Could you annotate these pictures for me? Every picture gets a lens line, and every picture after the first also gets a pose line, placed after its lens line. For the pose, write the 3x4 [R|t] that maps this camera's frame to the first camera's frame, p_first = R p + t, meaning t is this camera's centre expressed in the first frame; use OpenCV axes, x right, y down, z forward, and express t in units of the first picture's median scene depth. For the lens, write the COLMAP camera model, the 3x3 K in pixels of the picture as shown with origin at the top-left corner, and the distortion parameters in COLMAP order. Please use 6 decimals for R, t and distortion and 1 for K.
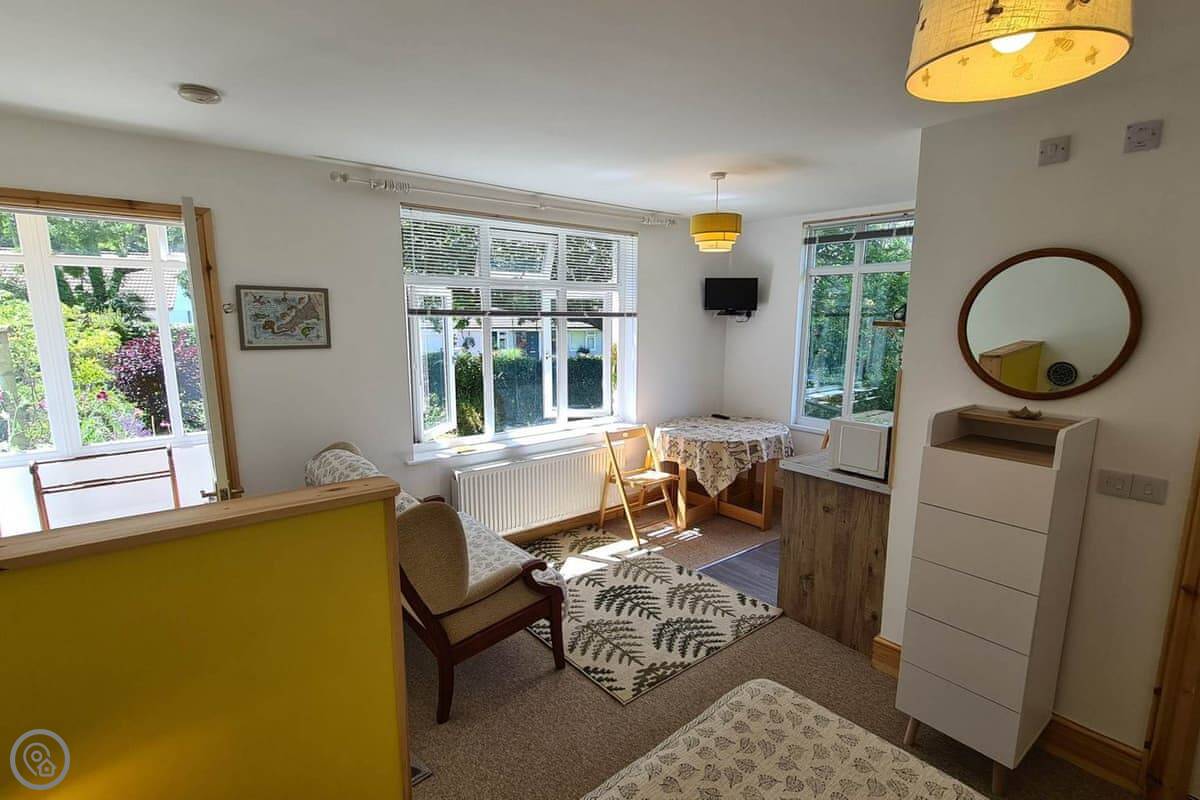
lens RADIAL K [[579.4, 0, 606.3], [0, 579.4, 411.4], [0, 0, 1]] dist [-0.001714, -0.001269]
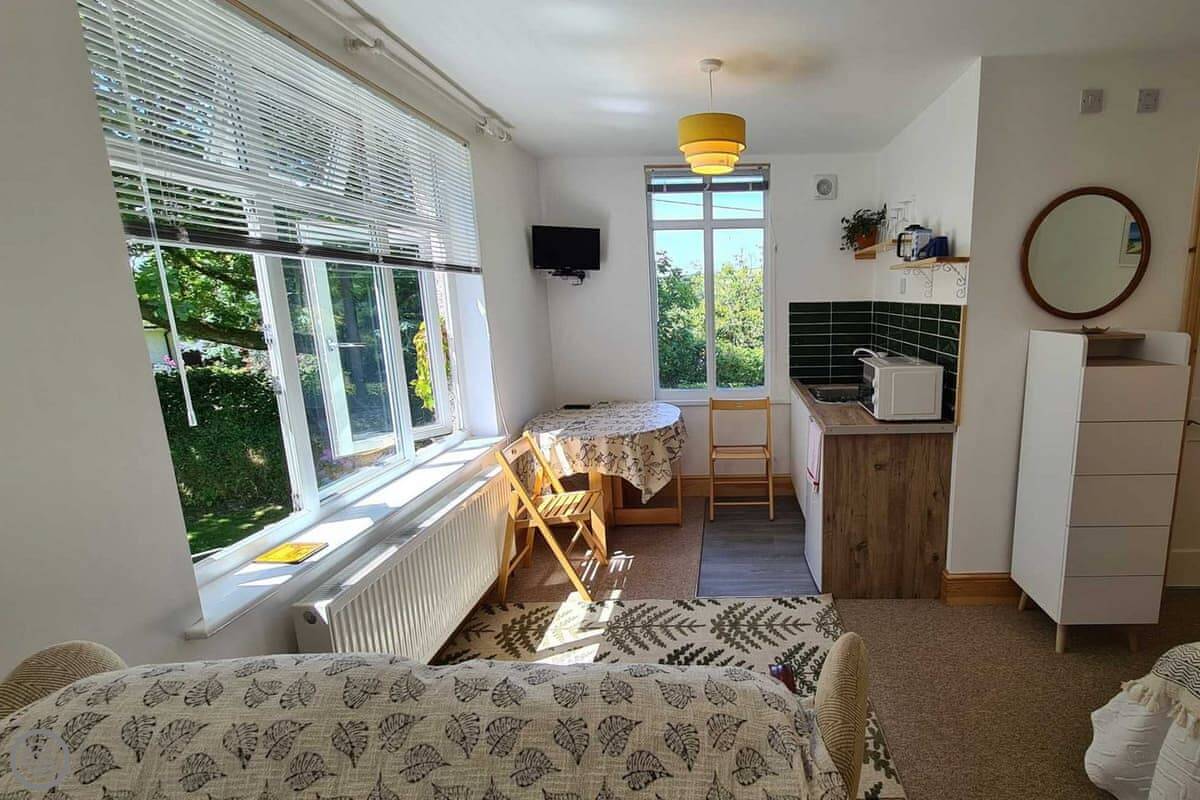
lens RADIAL K [[582.4, 0, 723.2], [0, 582.4, 412.0], [0, 0, 1]] dist [-0.000631, -0.000208]
pose [[0.630137, -0.168638, 0.757950, -0.425362], [0.155988, 0.983724, 0.089187, -0.035926], [-0.760654, 0.062031, 0.646187, 0.529593]]
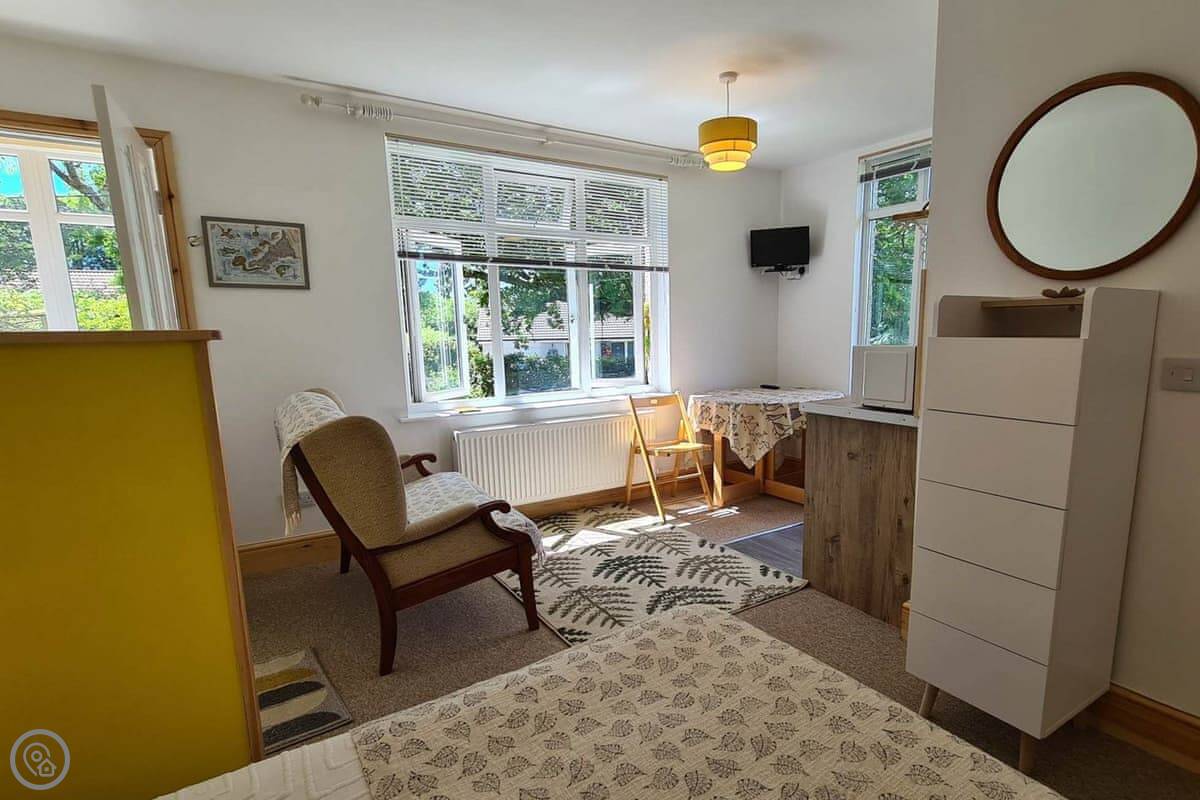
lens RADIAL K [[610.8, 0, 643.0], [0, 610.8, 434.8], [0, 0, 1]] dist [-0.003893, -0.000711]
pose [[0.994680, -0.004632, -0.102909, 0.154758], [0.004843, 0.999987, 0.001802, 0.123160], [0.102900, -0.002290, 0.994689, 0.077002]]
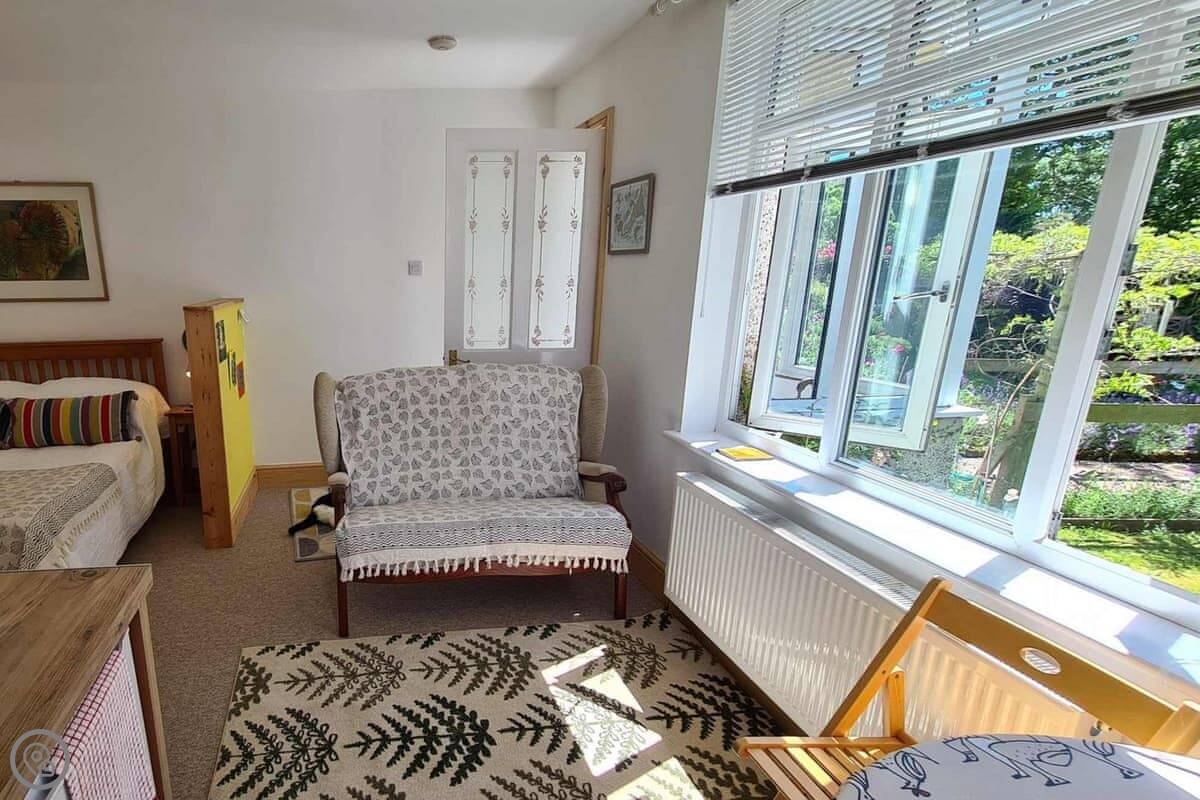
lens RADIAL K [[659.4, 0, 408.4], [0, 659.4, 464.9], [0, 0, 1]] dist [0.002653, -0.000147]
pose [[-0.551274, 0.235279, -0.800463, 0.487664], [-0.135160, 0.921557, 0.363956, -0.124209], [0.823303, 0.308830, -0.476231, 1.228989]]
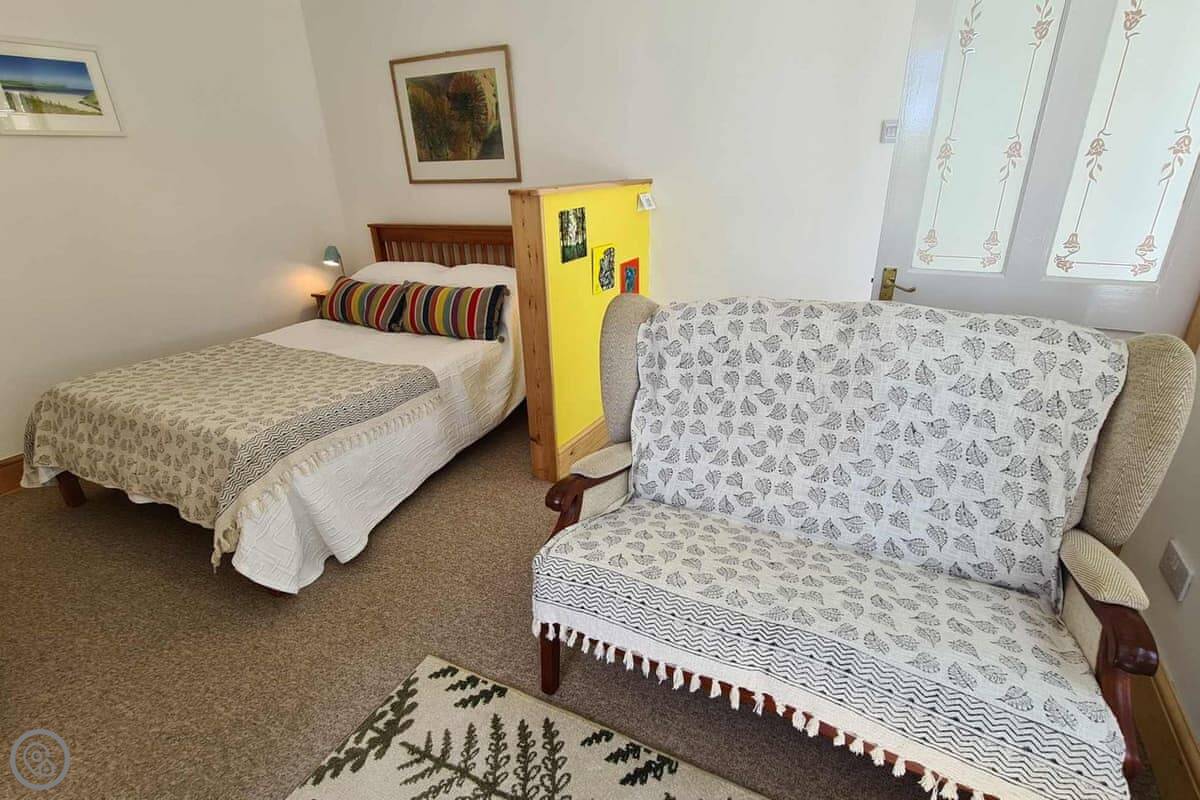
lens RADIAL K [[581.4, 0, 607.3], [0, 581.4, 409.9], [0, 0, 1]] dist [0.001113, -0.000924]
pose [[-0.918919, 0.173259, -0.354358, 0.022308], [-0.044285, 0.847372, 0.529150, -0.087884], [0.391953, 0.501939, -0.770993, 1.121690]]
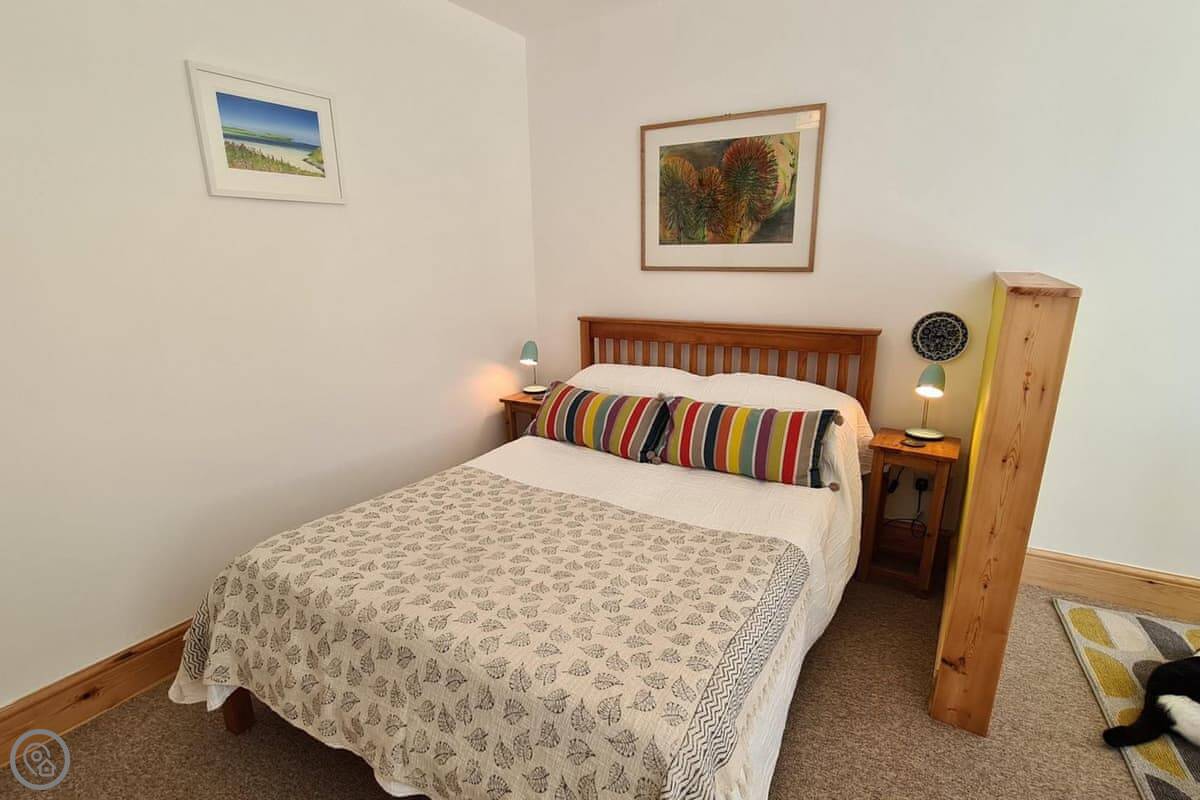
lens RADIAL K [[579.4, 0, 606.3], [0, 579.4, 411.4], [0, 0, 1]] dist [-0.001714, -0.001269]
pose [[-0.940408, 0.090734, -0.327721, 0.266265], [-0.056148, 0.909084, 0.412811, -0.016879], [0.335382, 0.406611, -0.849815, 0.724995]]
